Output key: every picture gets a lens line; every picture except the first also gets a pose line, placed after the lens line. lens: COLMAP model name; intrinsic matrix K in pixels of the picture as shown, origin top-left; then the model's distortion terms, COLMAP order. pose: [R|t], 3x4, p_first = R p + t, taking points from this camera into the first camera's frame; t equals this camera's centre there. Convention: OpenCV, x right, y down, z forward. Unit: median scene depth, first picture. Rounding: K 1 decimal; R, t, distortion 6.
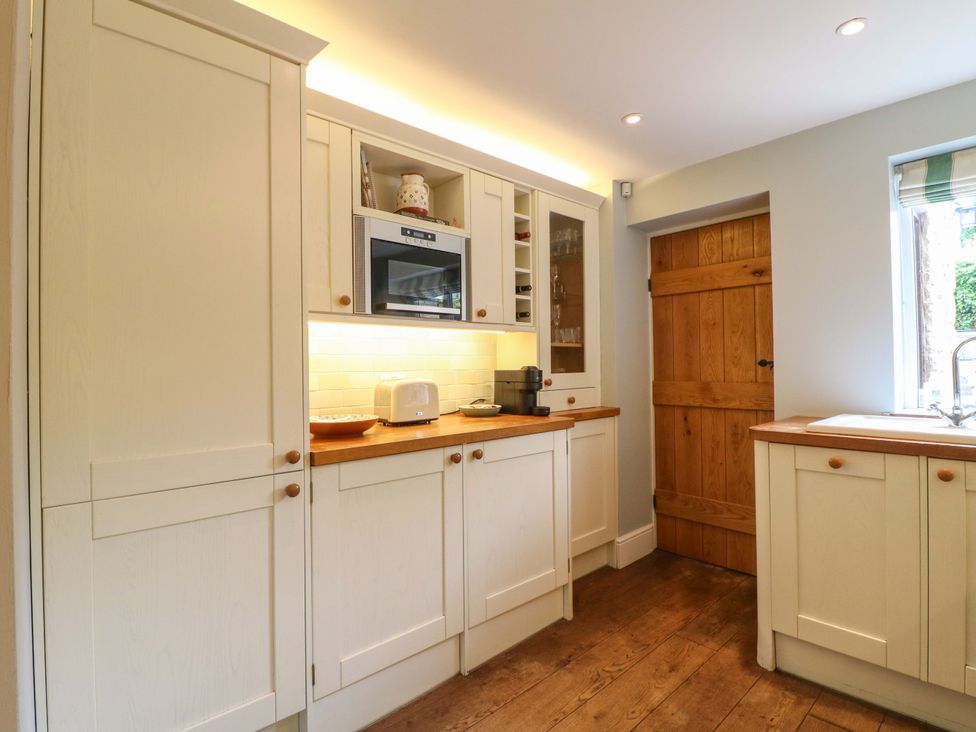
lens RADIAL K [[508.2, 0, 486.6], [0, 508.2, 362.2], [0, 0, 1]] dist [-0.001679, -0.012310]
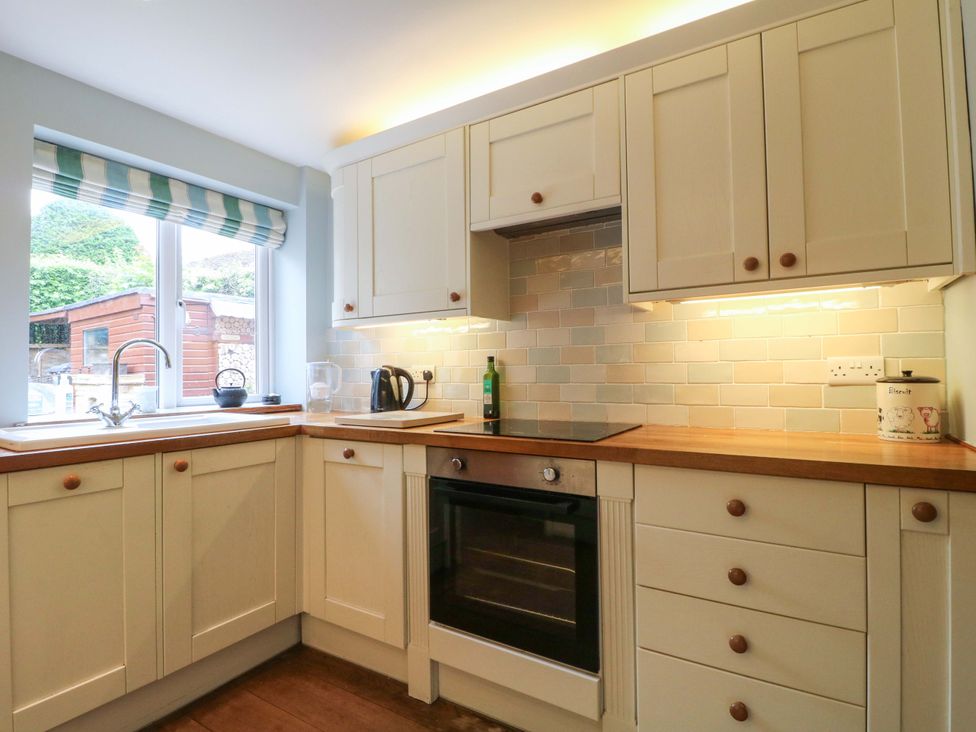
lens RADIAL K [[508.2, 0, 480.9], [0, 508.2, 362.6], [0, 0, 1]] dist [-0.001679, -0.012310]
pose [[-0.278241, 0.034199, 0.959902, -0.236806], [0.006132, 0.999409, -0.033829, 0.035582], [-0.960492, -0.003527, -0.278286, 0.537474]]
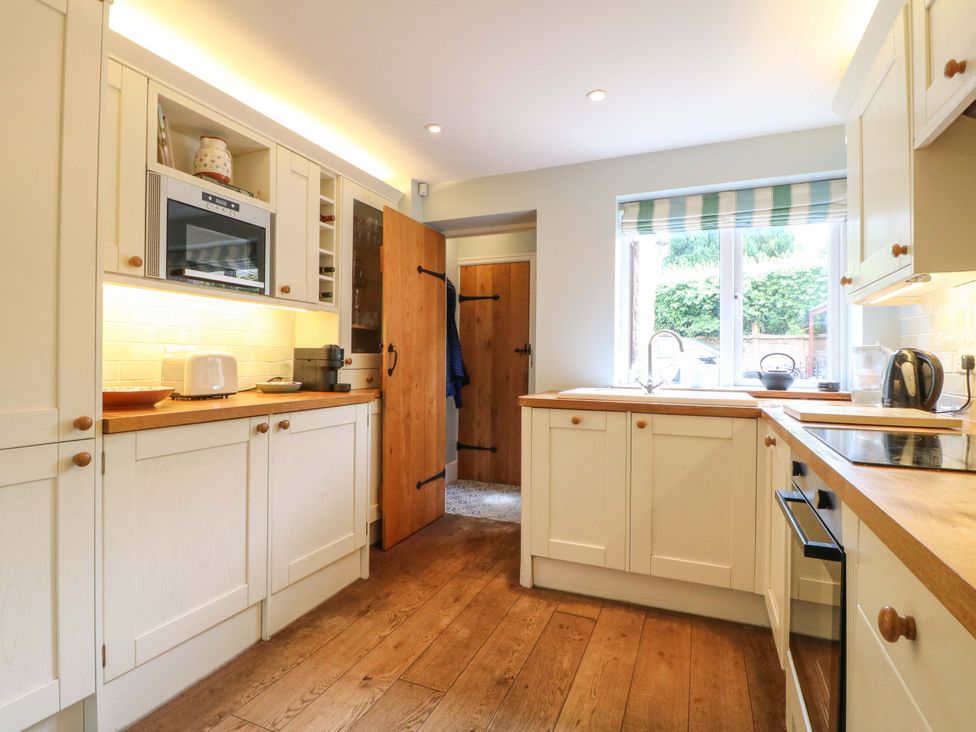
lens RADIAL K [[508.2, 0, 487.9], [0, 508.2, 363.7], [0, 0, 1]] dist [-0.001679, -0.012310]
pose [[0.909024, 0.019977, 0.416266, -0.075004], [-0.025683, 0.999637, 0.008112, 0.040035], [-0.415953, -0.018065, 0.909207, -0.107648]]
